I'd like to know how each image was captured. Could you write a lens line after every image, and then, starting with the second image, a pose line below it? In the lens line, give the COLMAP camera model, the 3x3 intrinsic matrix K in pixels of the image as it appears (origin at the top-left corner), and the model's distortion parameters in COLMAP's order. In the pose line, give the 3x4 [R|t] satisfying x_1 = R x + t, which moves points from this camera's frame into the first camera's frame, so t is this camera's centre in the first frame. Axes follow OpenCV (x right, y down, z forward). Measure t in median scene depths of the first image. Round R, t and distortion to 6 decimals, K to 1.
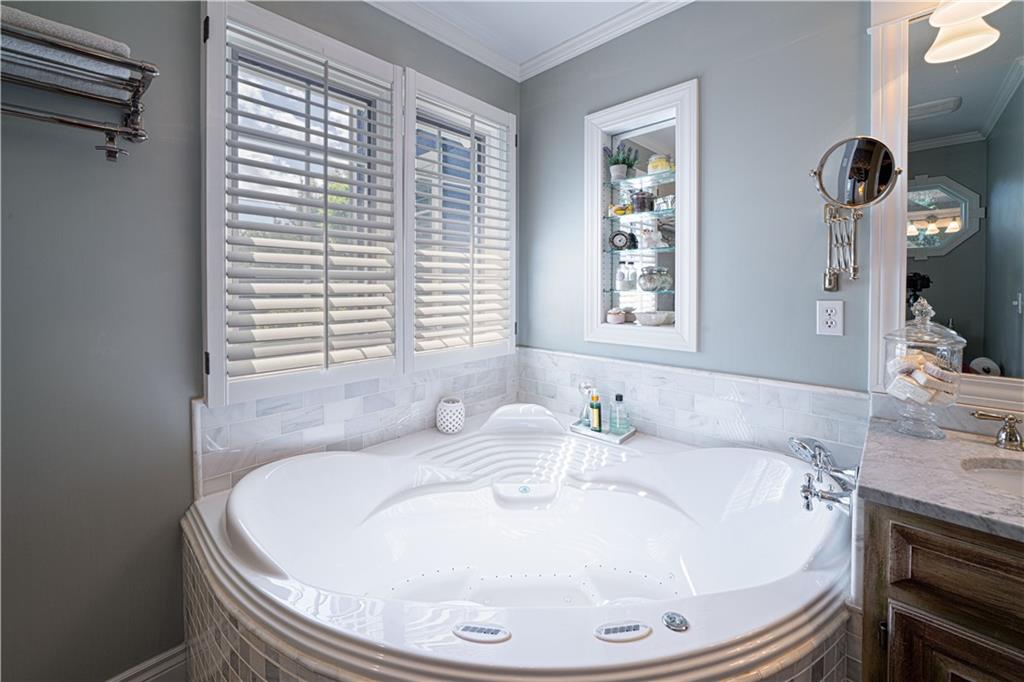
lens RADIAL K [[407.3, 0, 513.4], [0, 407.3, 284.1], [0, 0, 1]] dist [-0.000776, -0.000051]
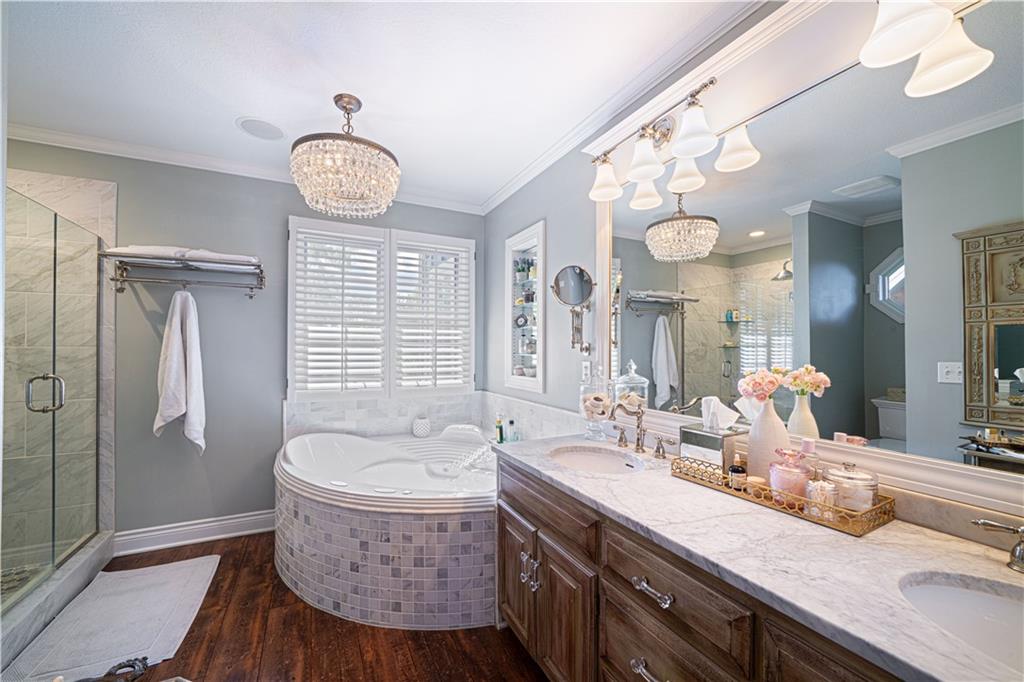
lens RADIAL K [[394.5, 0, 512.0], [0, 394.5, 341.0], [0, 0, 1]] dist [0.000366, 0.000030]
pose [[0.941565, 0.000026, -0.336833, 0.821125], [-0.005643, 0.999861, -0.015700, -0.009436], [0.336785, 0.016683, 0.941434, -0.457293]]
